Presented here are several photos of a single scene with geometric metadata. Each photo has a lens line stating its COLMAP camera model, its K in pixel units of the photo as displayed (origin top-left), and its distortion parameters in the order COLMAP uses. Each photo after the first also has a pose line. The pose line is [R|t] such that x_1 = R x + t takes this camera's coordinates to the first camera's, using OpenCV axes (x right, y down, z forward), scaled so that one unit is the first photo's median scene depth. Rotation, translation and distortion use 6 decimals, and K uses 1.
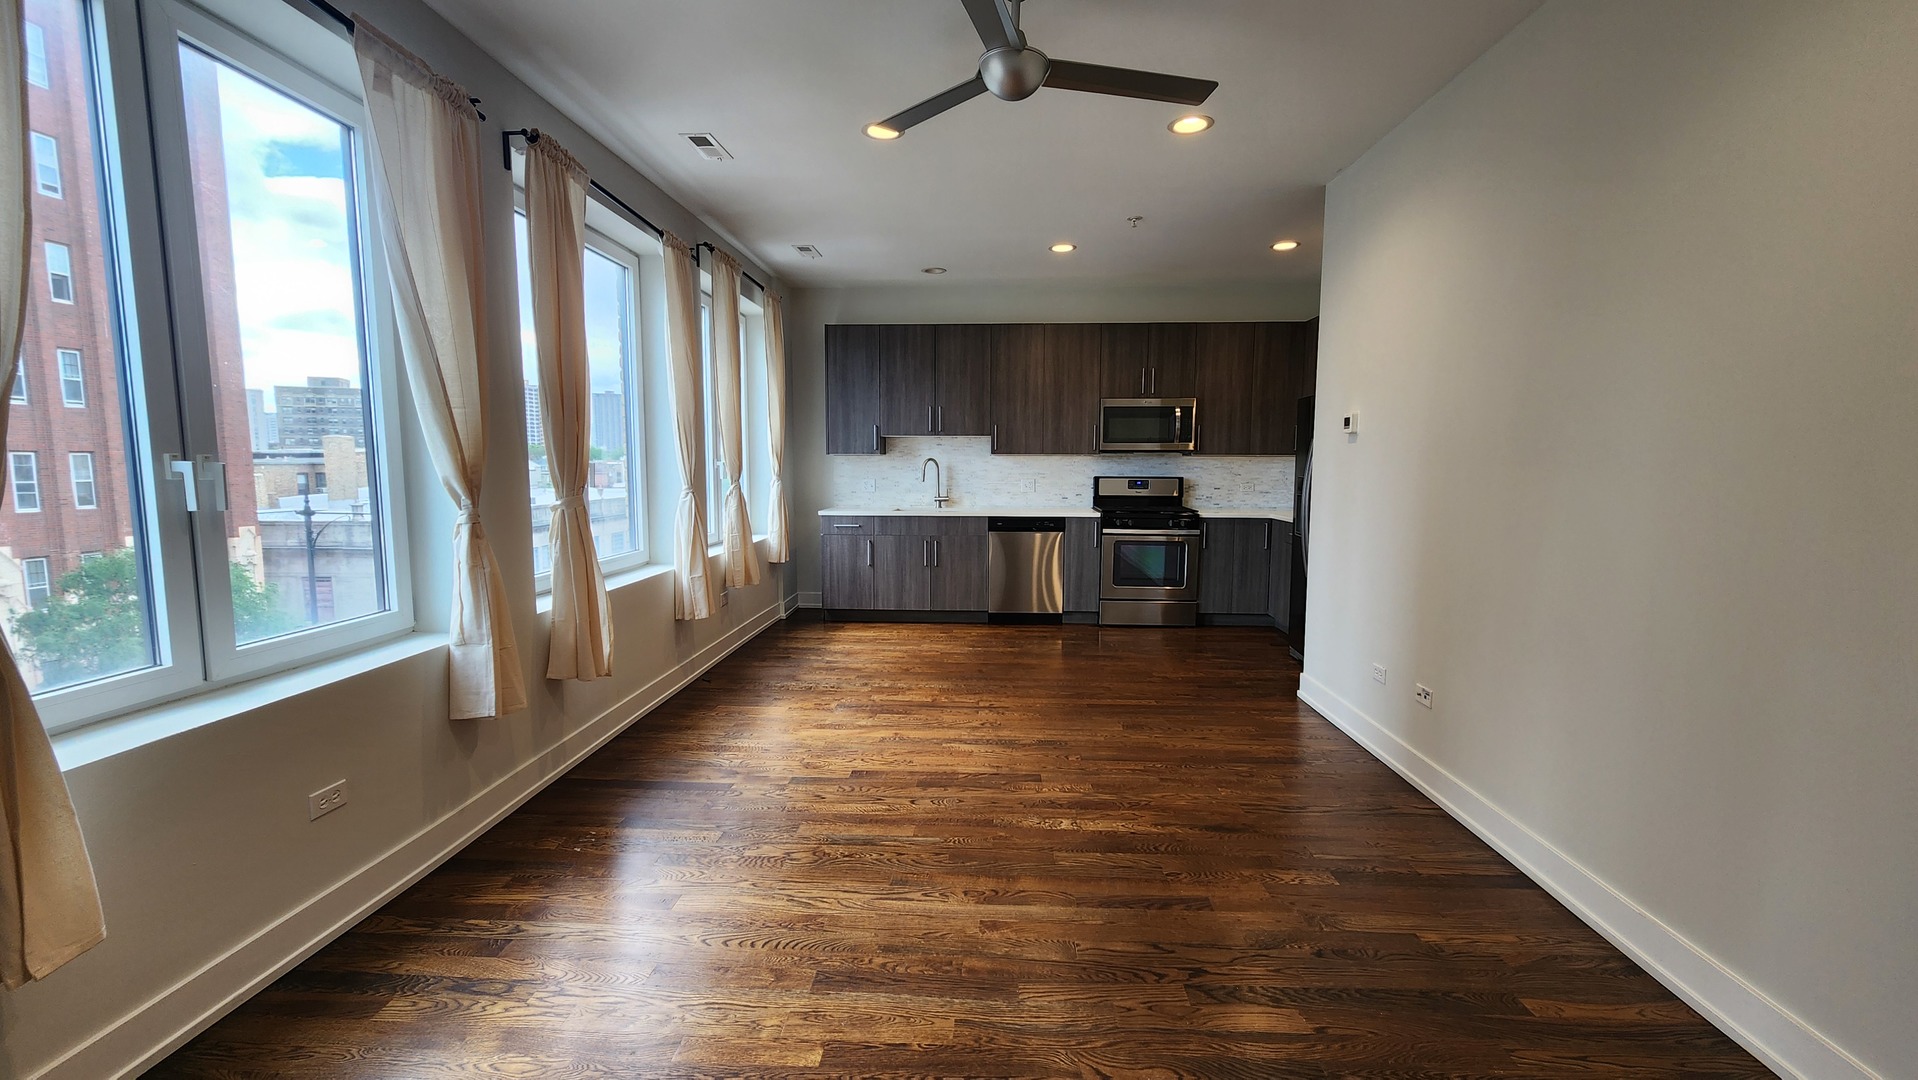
lens RADIAL K [[773.0, 0, 959.0], [0, 773.0, 540.0], [0, 0, 1]] dist [-0.000539, 0.000226]
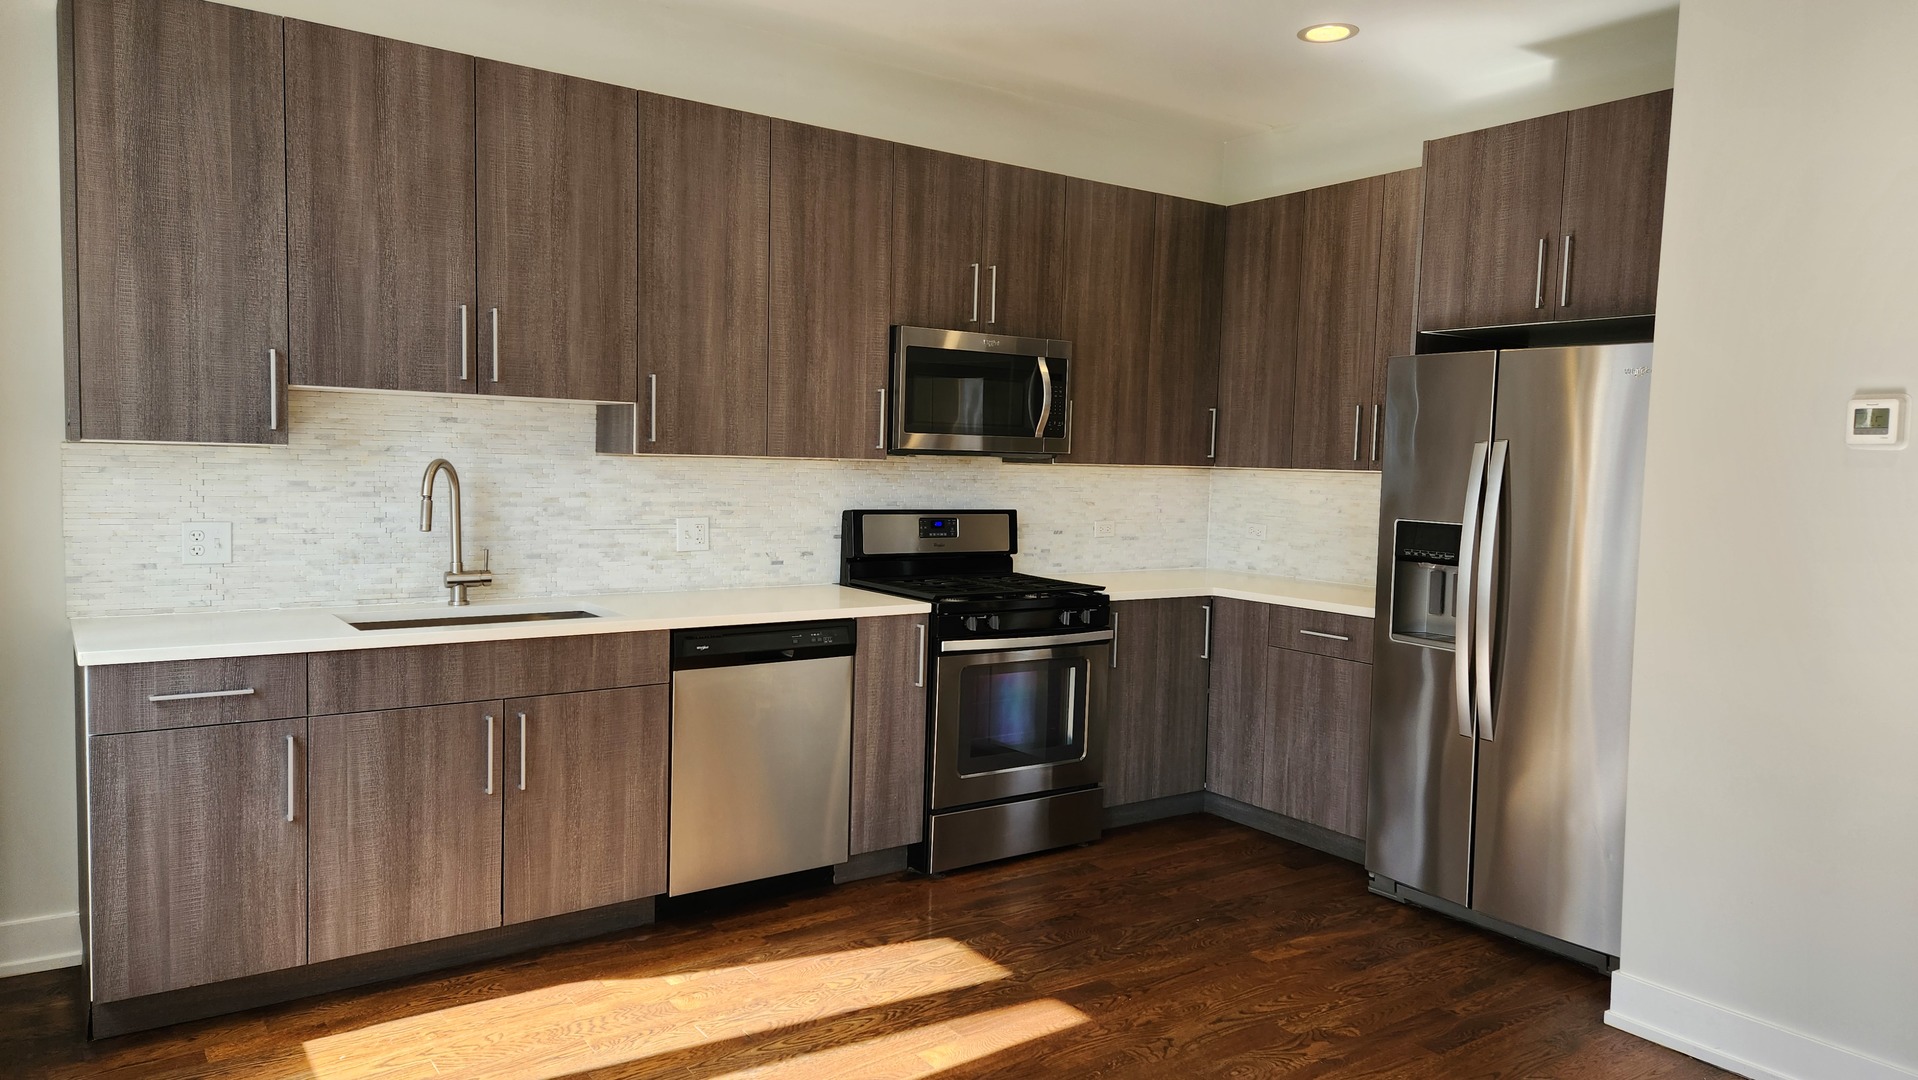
lens RADIAL K [[1265.0, 0, 959.0], [0, 1265.0, 540.0], [0, 0, 1]] dist [0.059833, -0.005814]
pose [[0.783736, -0.022163, 0.620699, -0.215552], [0.039626, 0.999111, -0.014360, -0.056398], [-0.619829, 0.035851, 0.783918, 0.447230]]
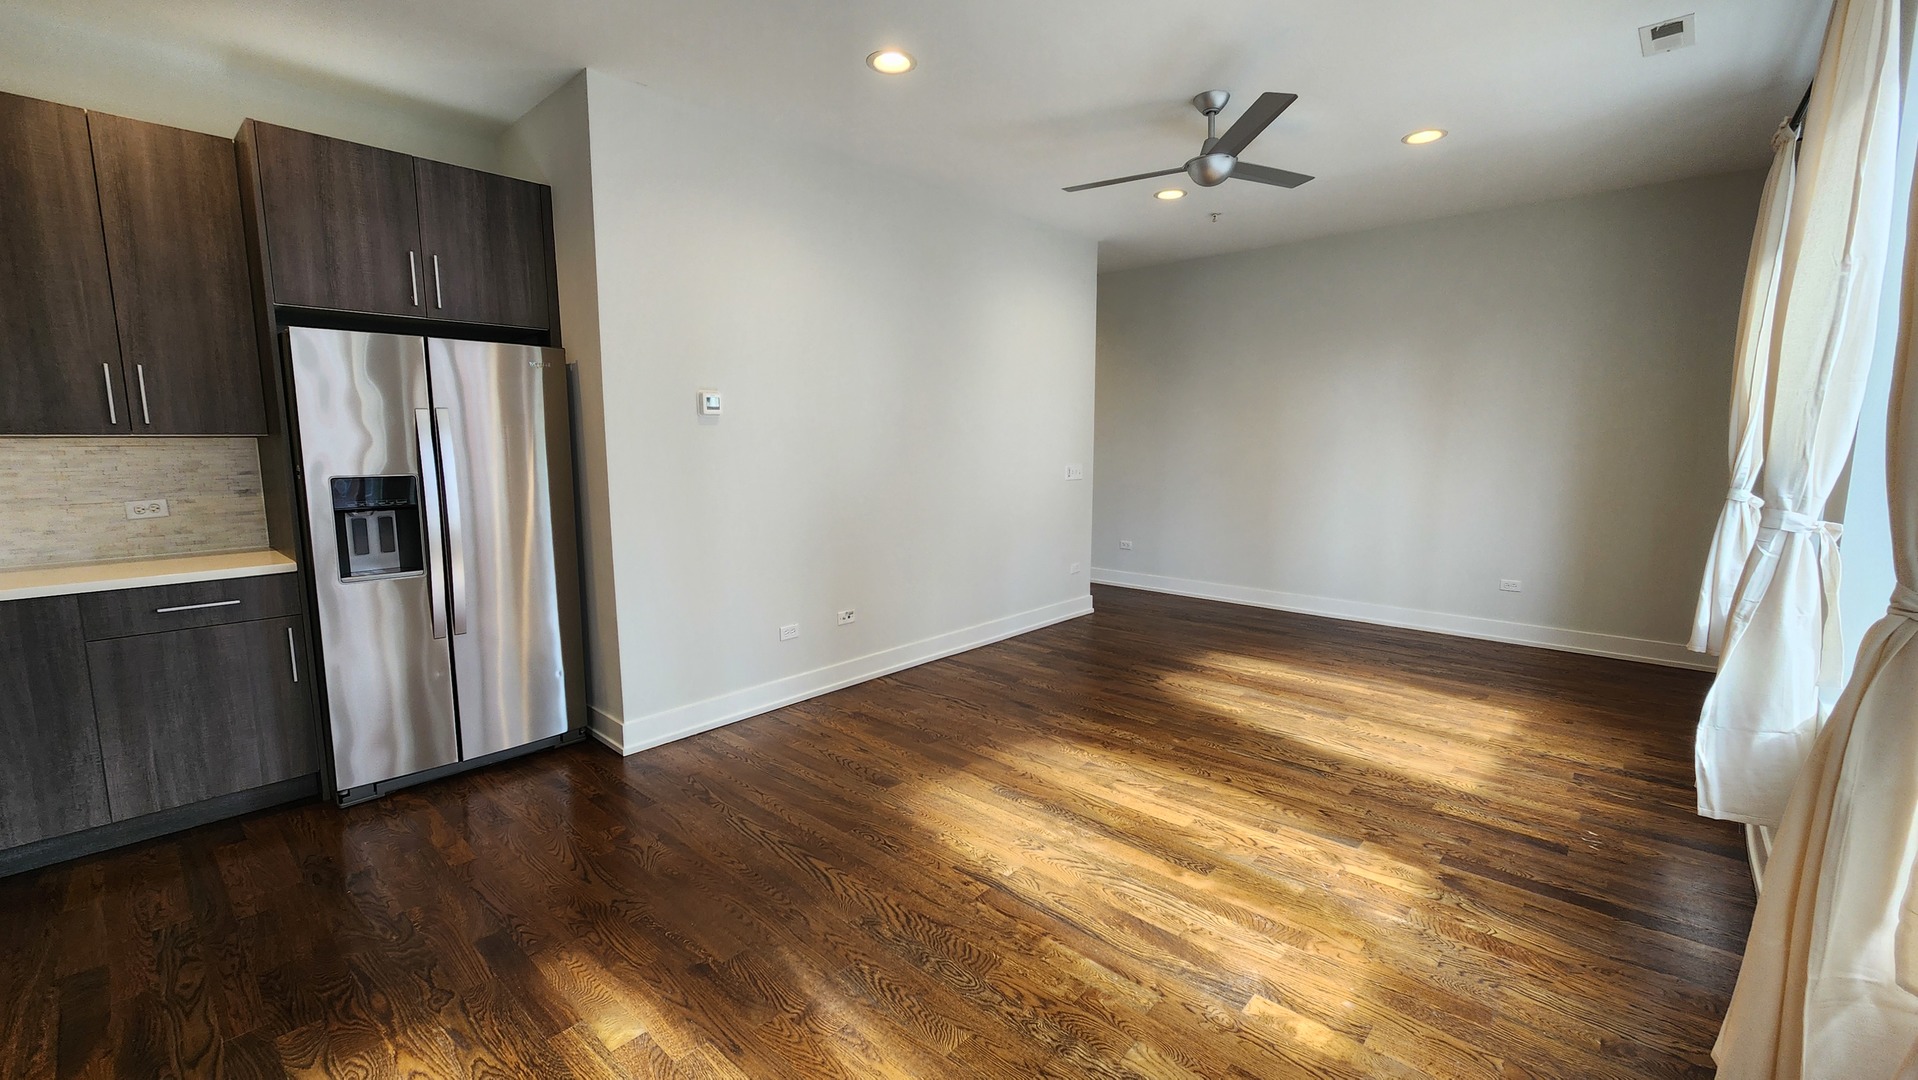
lens RADIAL K [[773.0, 0, 959.0], [0, 773.0, 540.0], [0, 0, 1]] dist [-0.000539, 0.000226]
pose [[-0.771610, -0.083524, 0.630589, -0.193656], [0.067841, 0.974882, 0.212140, -0.101346], [-0.632468, 0.206470, -0.746561, 0.924705]]
